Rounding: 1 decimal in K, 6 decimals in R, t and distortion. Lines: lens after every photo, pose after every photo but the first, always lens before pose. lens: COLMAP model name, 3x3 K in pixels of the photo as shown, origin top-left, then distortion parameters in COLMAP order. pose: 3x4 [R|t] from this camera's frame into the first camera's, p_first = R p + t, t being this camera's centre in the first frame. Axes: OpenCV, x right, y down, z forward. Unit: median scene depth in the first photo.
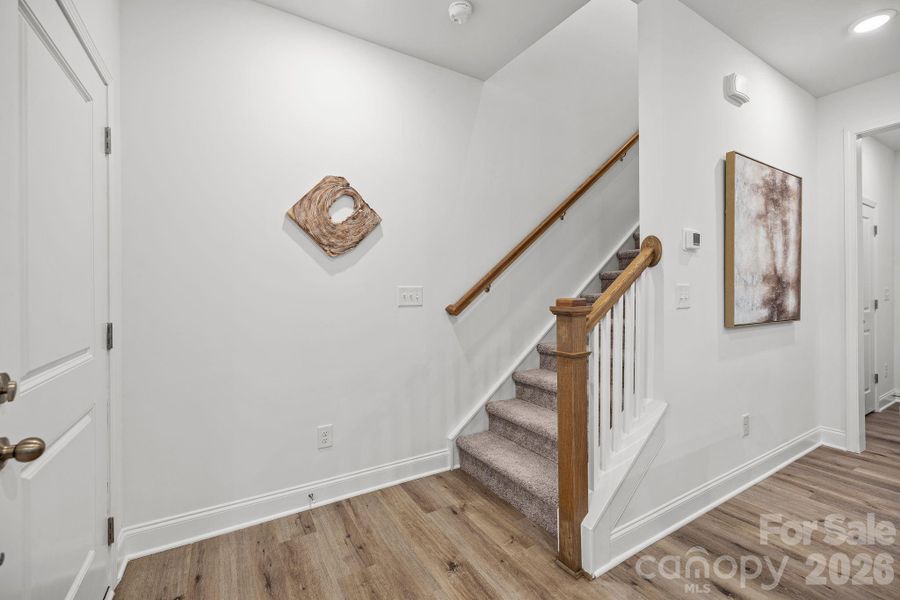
lens RADIAL K [[378.6, 0, 447.3], [0, 378.6, 296.4], [0, 0, 1]] dist [0.009155, -0.000288]
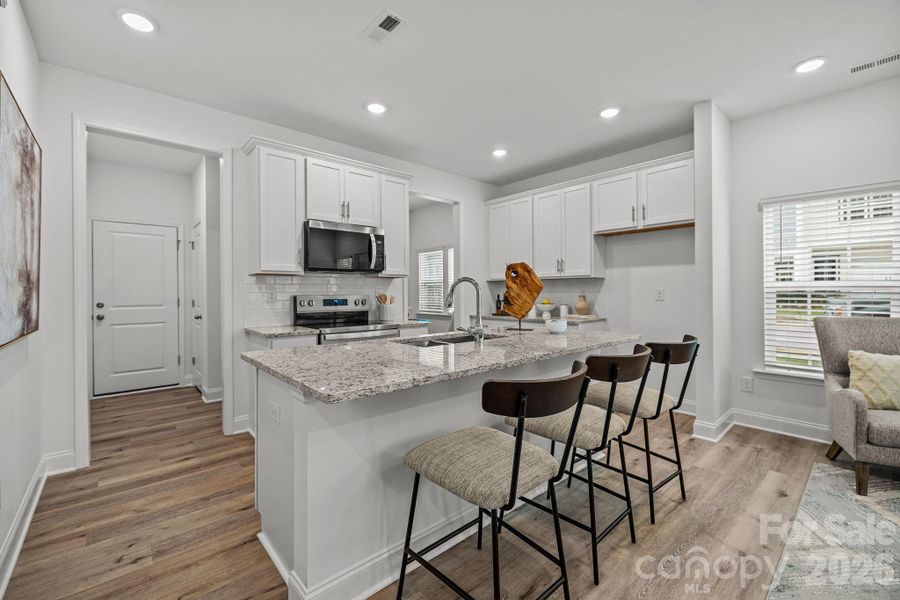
lens RADIAL K [[378.6, 0, 448.3], [0, 378.6, 294.1], [0, 0, 1]] dist [0.009155, -0.000288]
pose [[-0.174488, 0.000575, 0.984659, 0.000486], [0.008346, 0.999965, 0.000895, -0.005620], [-0.984624, 0.008374, -0.174487, 0.329289]]
